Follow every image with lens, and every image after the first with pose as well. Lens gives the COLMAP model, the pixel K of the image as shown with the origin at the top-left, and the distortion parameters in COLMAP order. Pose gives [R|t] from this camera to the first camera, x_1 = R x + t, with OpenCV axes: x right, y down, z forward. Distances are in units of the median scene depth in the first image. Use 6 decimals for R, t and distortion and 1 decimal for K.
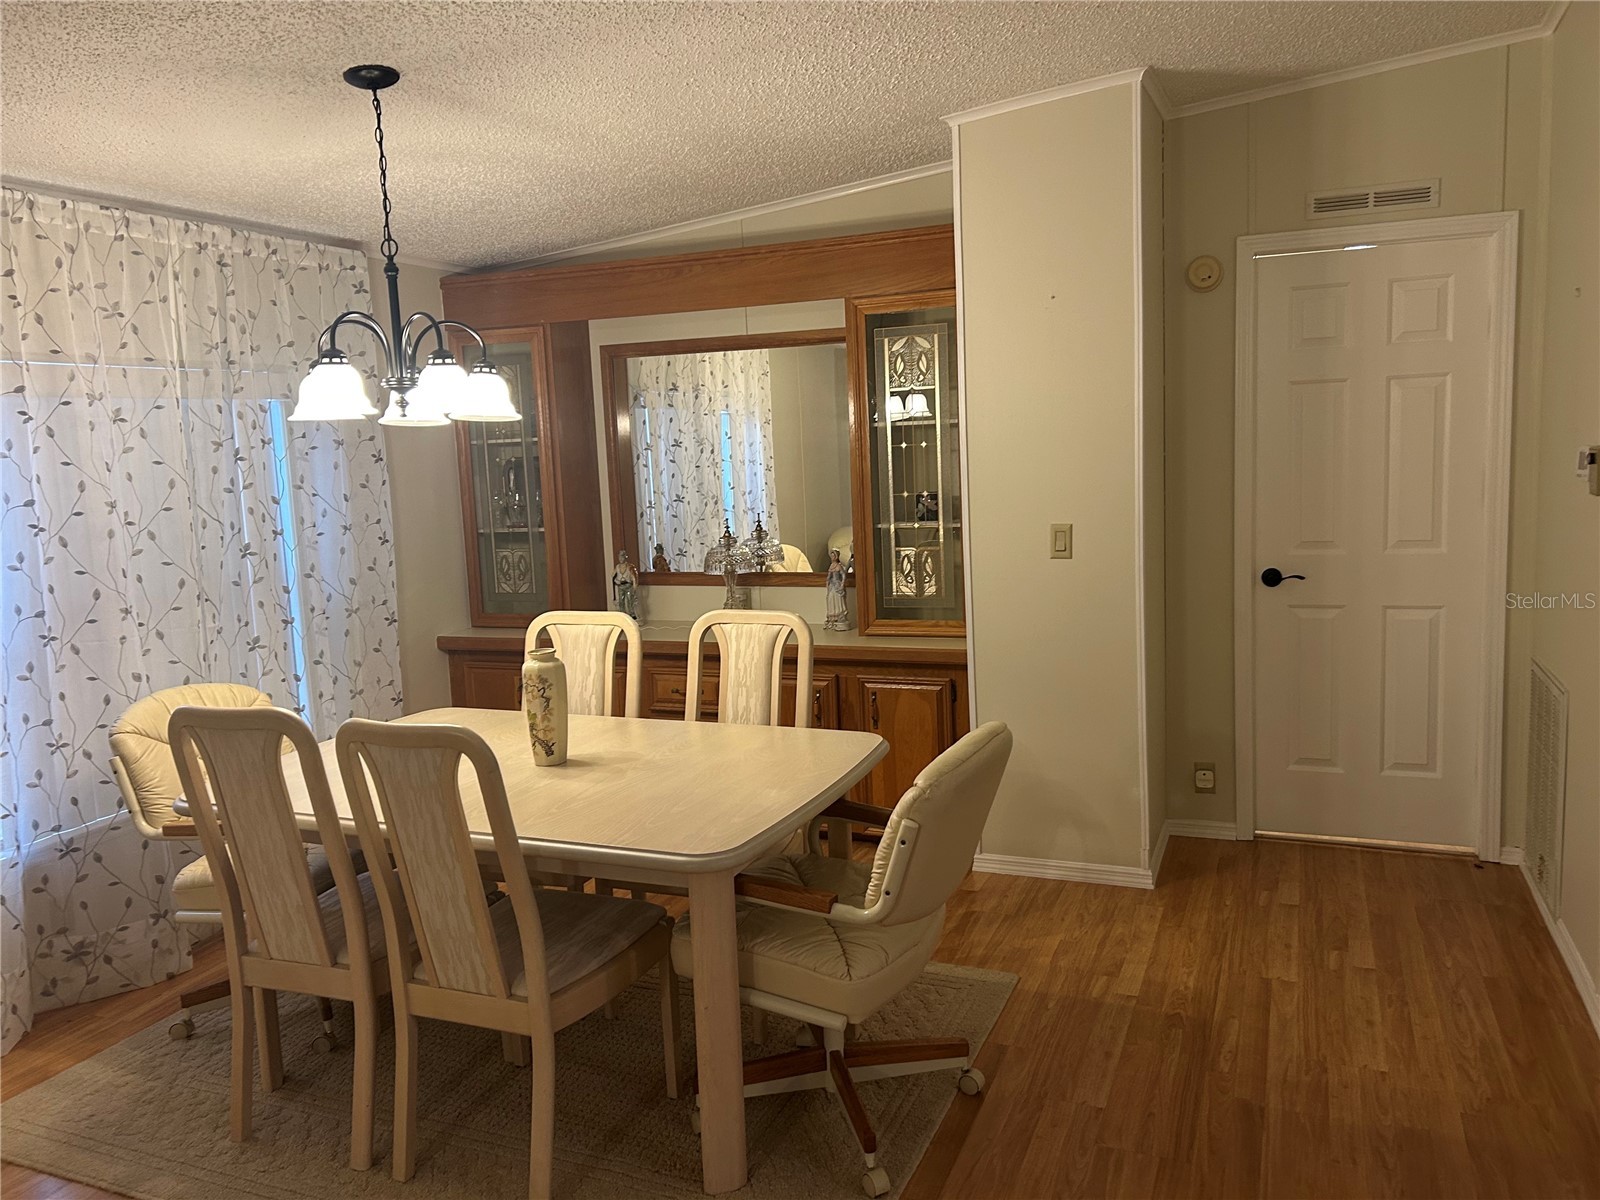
lens RADIAL K [[1220.3, 0, 800.8], [0, 1220.3, 595.0], [0, 0, 1]] dist [0.050629, -0.011770]
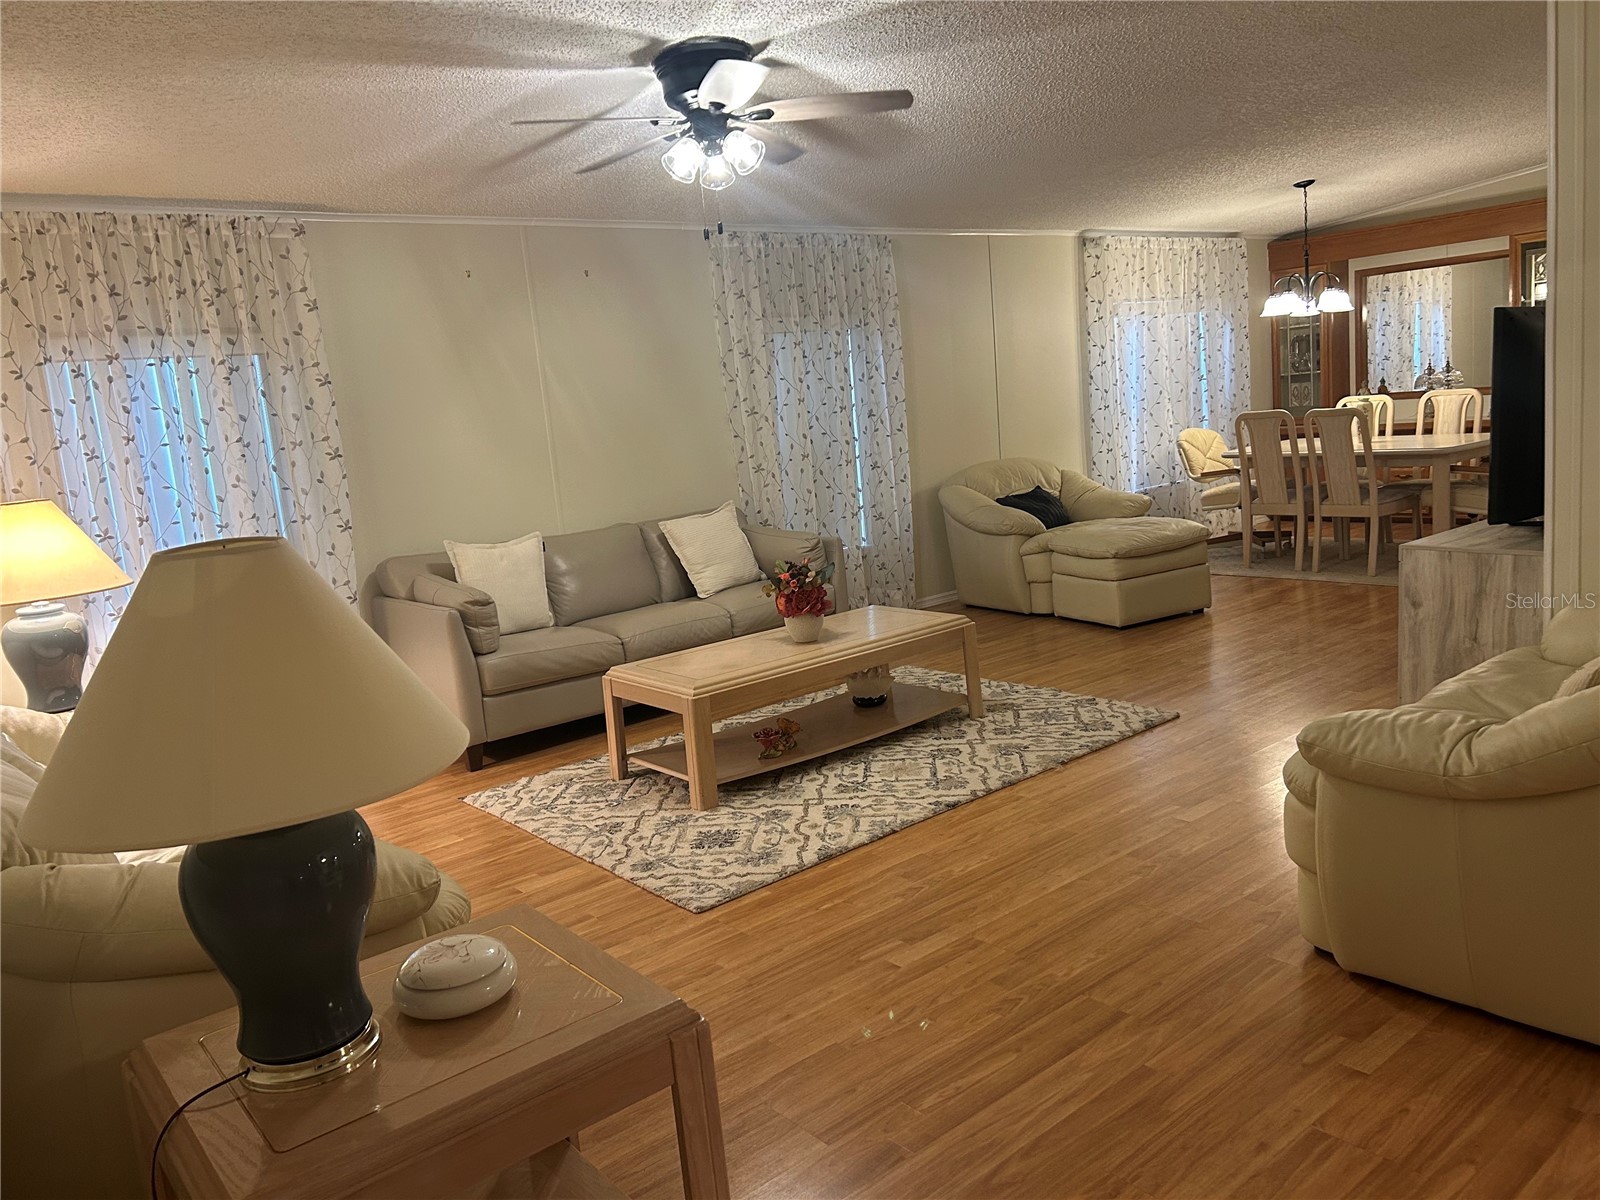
lens RADIAL K [[1202.9, 0, 799.8], [0, 1202.9, 586.5], [0, 0, 1]] dist [0.050335, -0.056005]
pose [[0.882221, 0.039135, -0.469207, -0.030496], [-0.008312, 0.997679, 0.067585, 0.198100], [0.470762, -0.055725, 0.880498, -1.316095]]
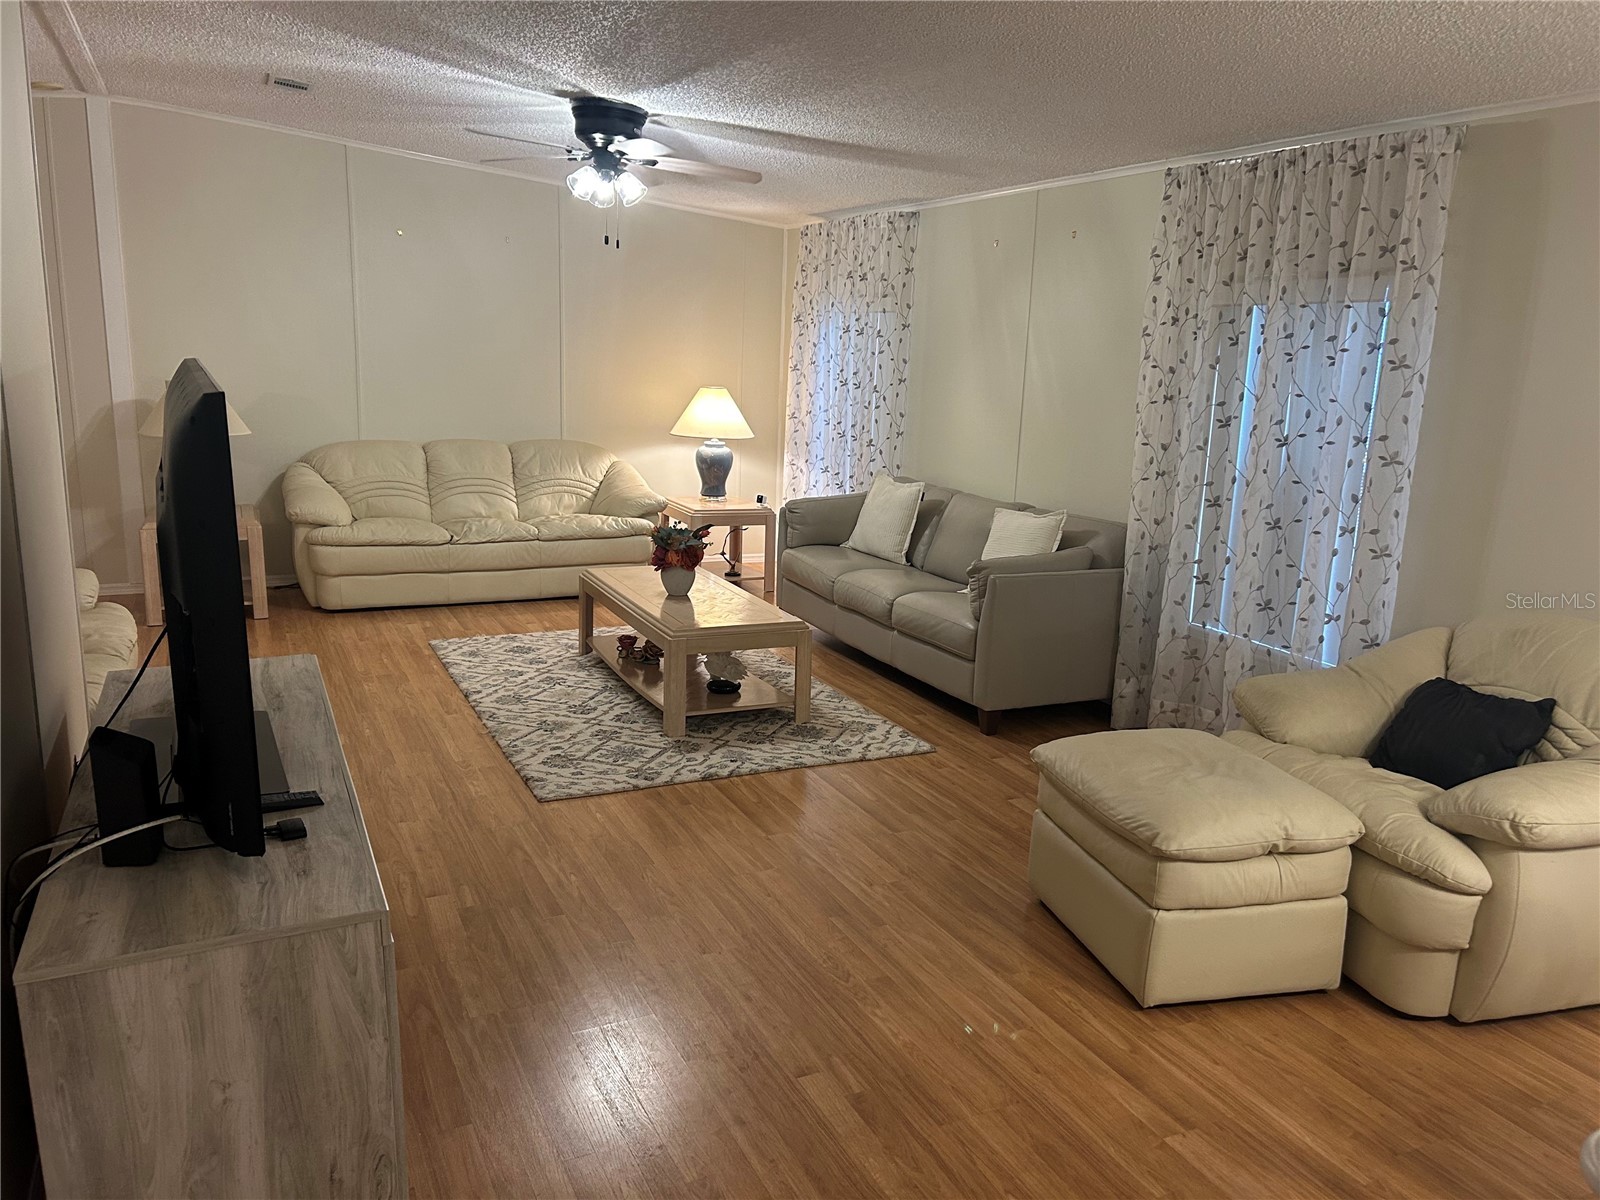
lens RADIAL K [[1202.9, 0, 853.5], [0, 1202.9, 646.2], [0, 0, 1]] dist [0.050335, -0.056005]
pose [[-0.654468, 0.199304, -0.729349, 0.271365], [-0.103606, 0.931893, 0.347622, -0.084444], [0.748958, 0.303072, -0.589245, 0.535348]]
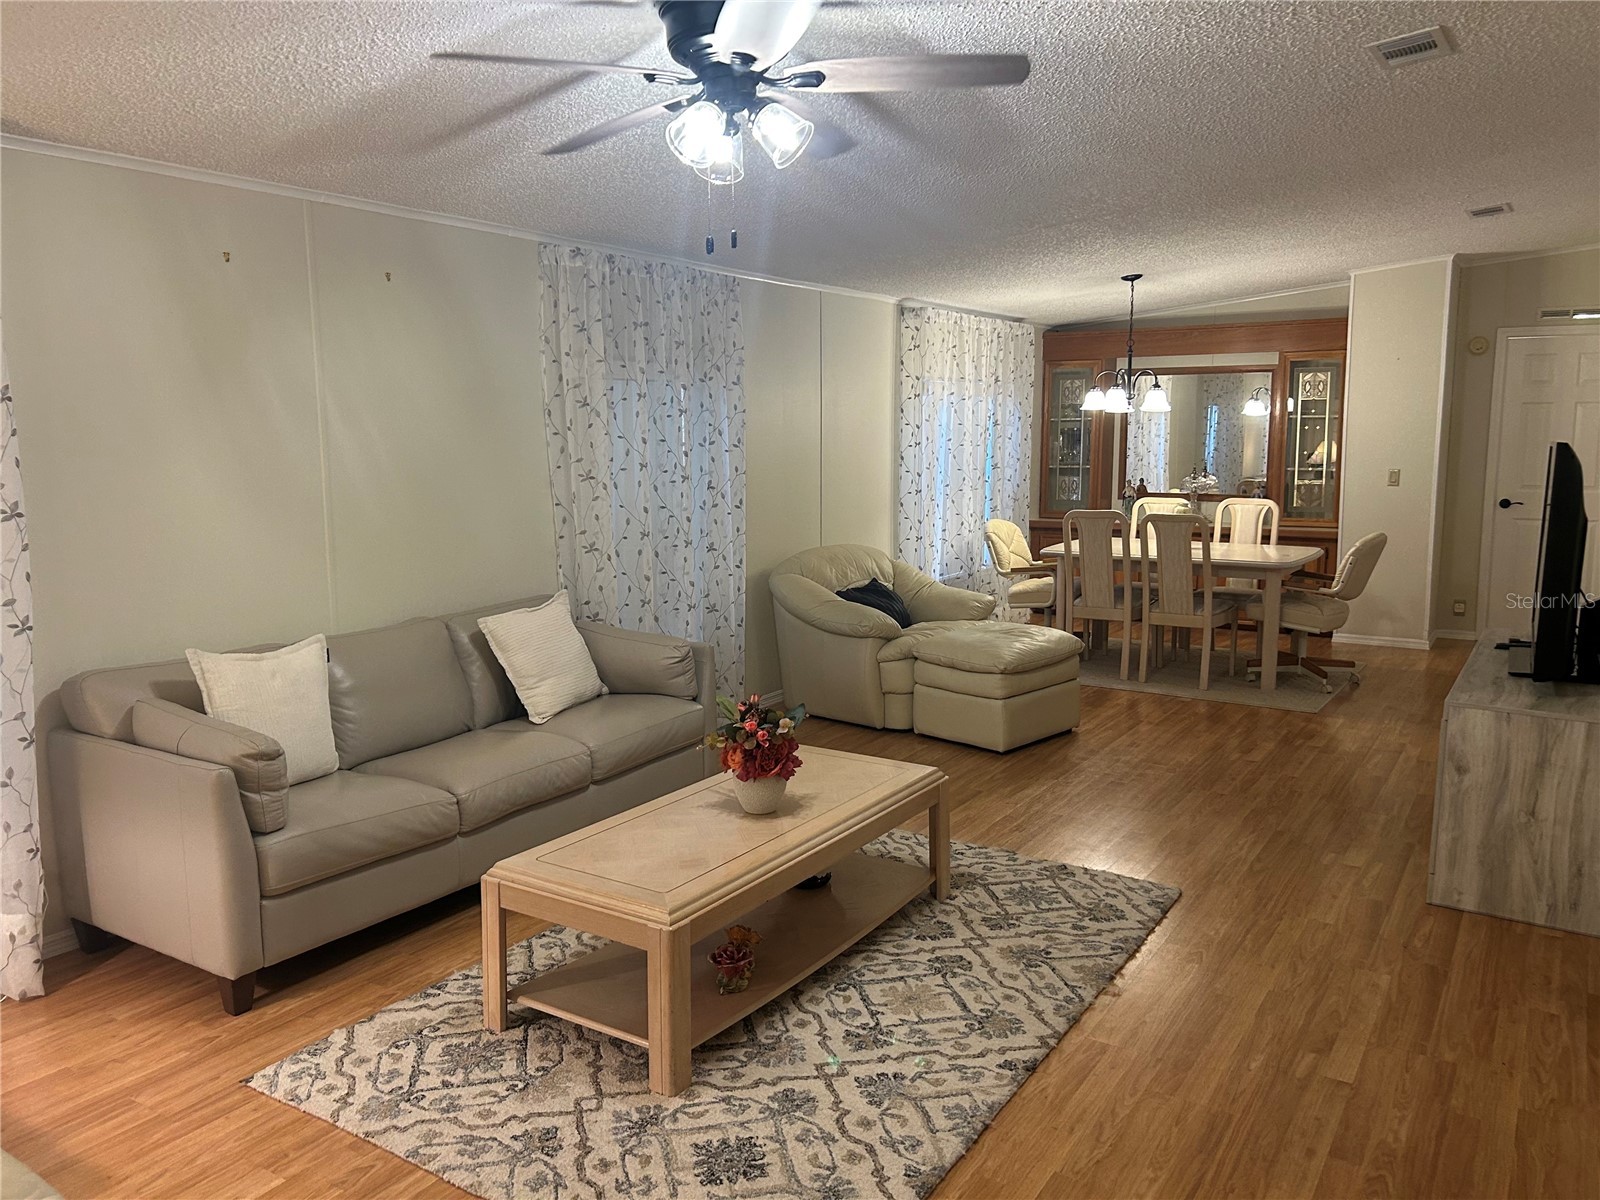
lens RADIAL K [[1202.9, 0, 805.1], [0, 1202.9, 600.4], [0, 0, 1]] dist [0.050335, -0.056005]
pose [[0.982725, 0.062723, -0.174121, -0.375409], [-0.058845, 0.997892, 0.027348, 0.158038], [0.175469, -0.016629, 0.984345, -1.134568]]
